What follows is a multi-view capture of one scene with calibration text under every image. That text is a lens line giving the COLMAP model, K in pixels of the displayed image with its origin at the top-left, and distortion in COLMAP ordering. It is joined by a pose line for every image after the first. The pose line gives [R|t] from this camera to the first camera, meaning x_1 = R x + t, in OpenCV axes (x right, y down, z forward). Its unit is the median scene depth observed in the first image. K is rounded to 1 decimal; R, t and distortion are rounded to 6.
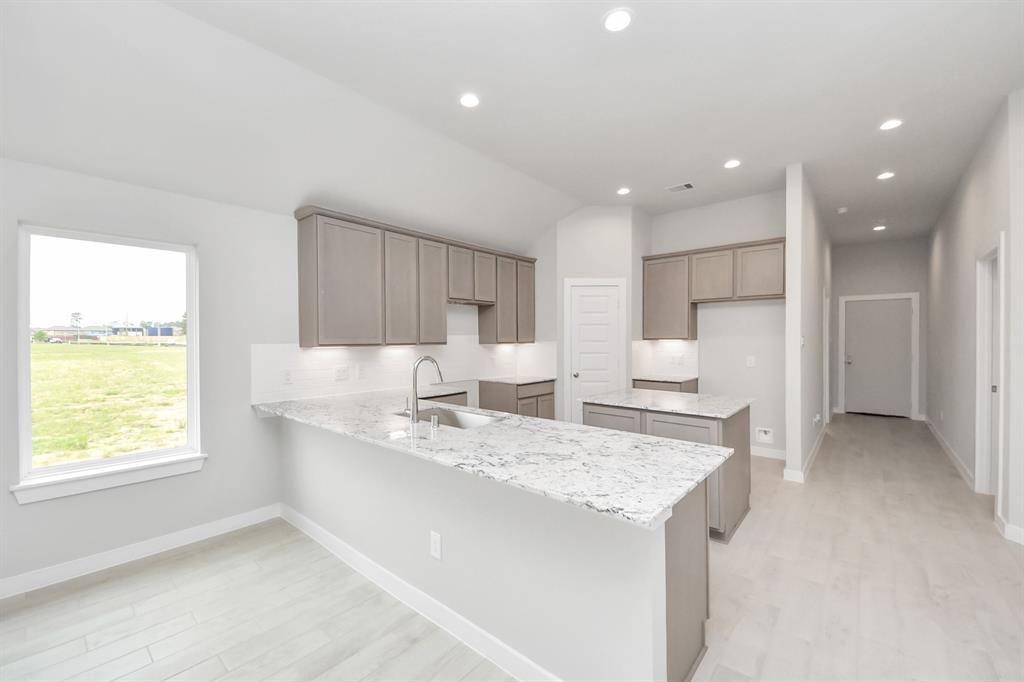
lens RADIAL K [[424.8, 0, 518.6], [0, 424.8, 341.7], [0, 0, 1]] dist [0.004756, -0.000984]
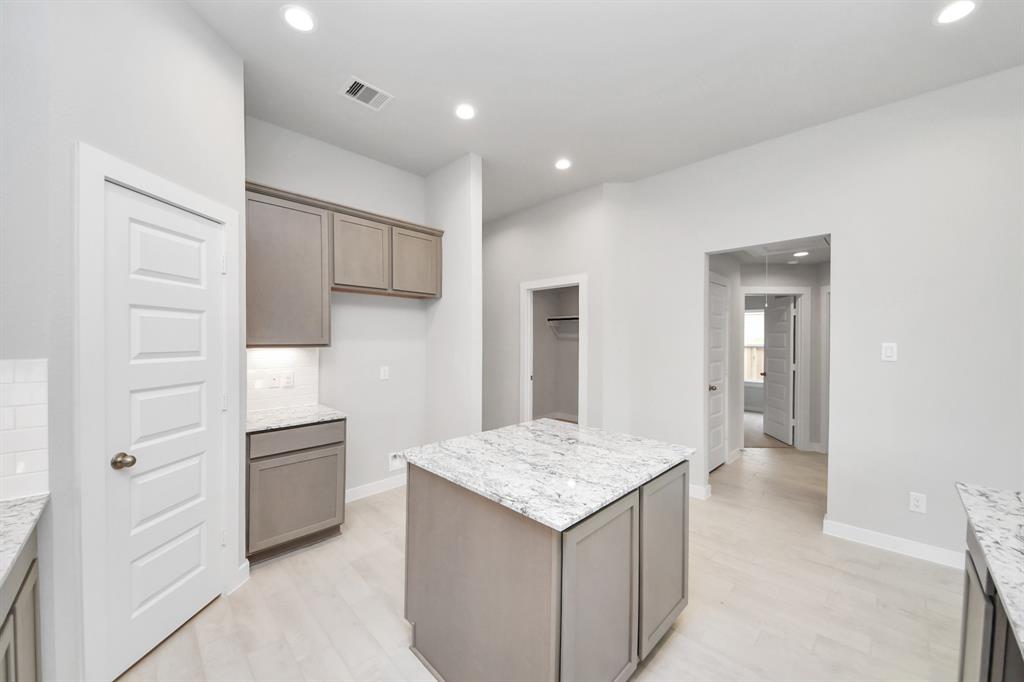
lens RADIAL K [[369.7, 0, 508.7], [0, 369.7, 347.9], [0, 0, 1]] dist [0.000379, -0.000576]
pose [[0.097254, -0.018448, 0.995089, -0.113398], [0.002301, 0.999830, 0.018311, -0.013553], [-0.995257, 0.000509, 0.097280, 0.707655]]
